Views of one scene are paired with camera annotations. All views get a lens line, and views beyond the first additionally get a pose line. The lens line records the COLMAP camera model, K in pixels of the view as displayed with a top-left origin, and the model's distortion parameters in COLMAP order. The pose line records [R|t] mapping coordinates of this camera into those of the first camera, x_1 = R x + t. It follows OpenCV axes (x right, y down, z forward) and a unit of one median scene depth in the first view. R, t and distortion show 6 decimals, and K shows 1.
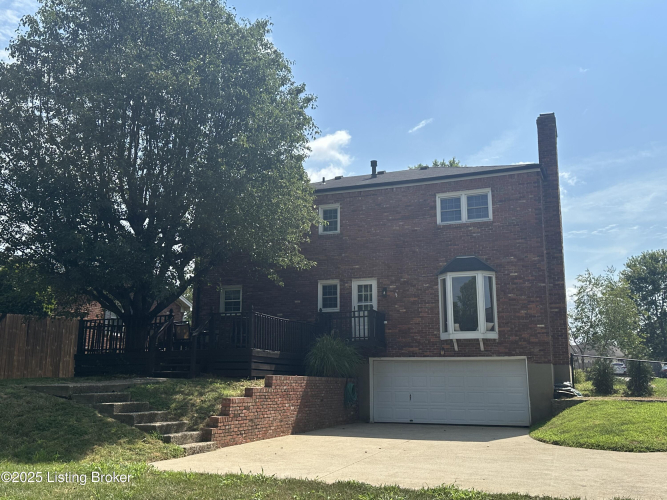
lens RADIAL K [[654.1, 0, 333.9], [0, 654.1, 229.6], [0, 0, 1]] dist [0.093795, -0.001720]
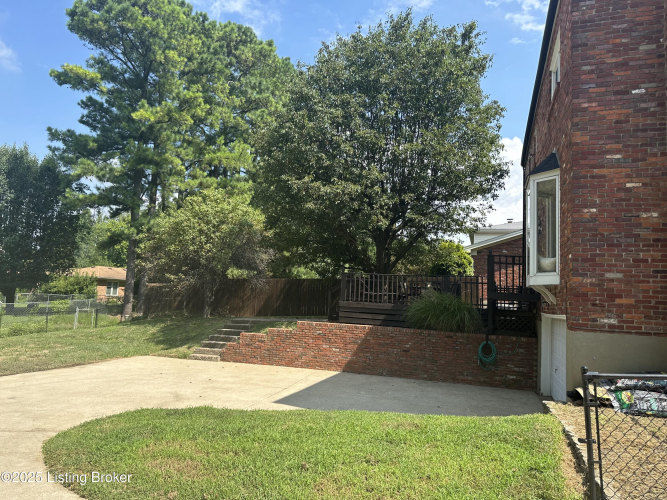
lens RADIAL K [[476.7, 0, 333.5], [0, 476.7, 250.0], [0, 0, 1]] dist [0.034869, -0.005088]
pose [[0.016510, -0.103560, -0.994486, 0.634672], [0.179919, 0.978694, -0.098928, 0.135541], [0.983543, -0.177294, 0.034791, 0.760470]]
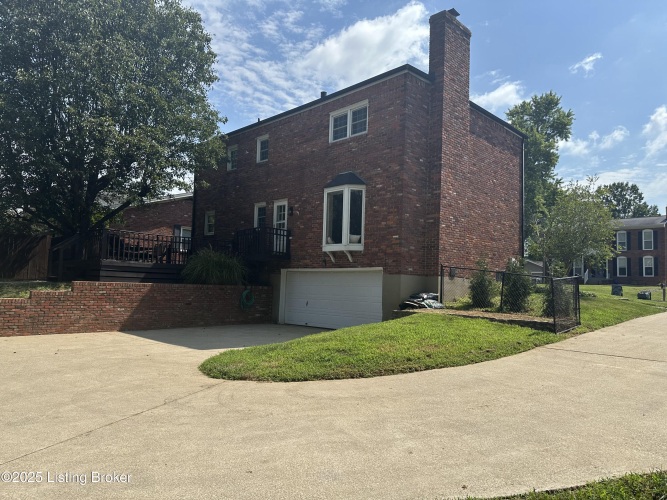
lens RADIAL K [[476.7, 0, 333.5], [0, 476.7, 250.0], [0, 0, 1]] dist [0.034869, -0.005088]
pose [[0.914133, -0.008639, -0.405322, 0.482241], [0.067423, 0.989090, 0.130979, 0.062243], [0.399768, -0.147060, 0.904742, 0.302952]]
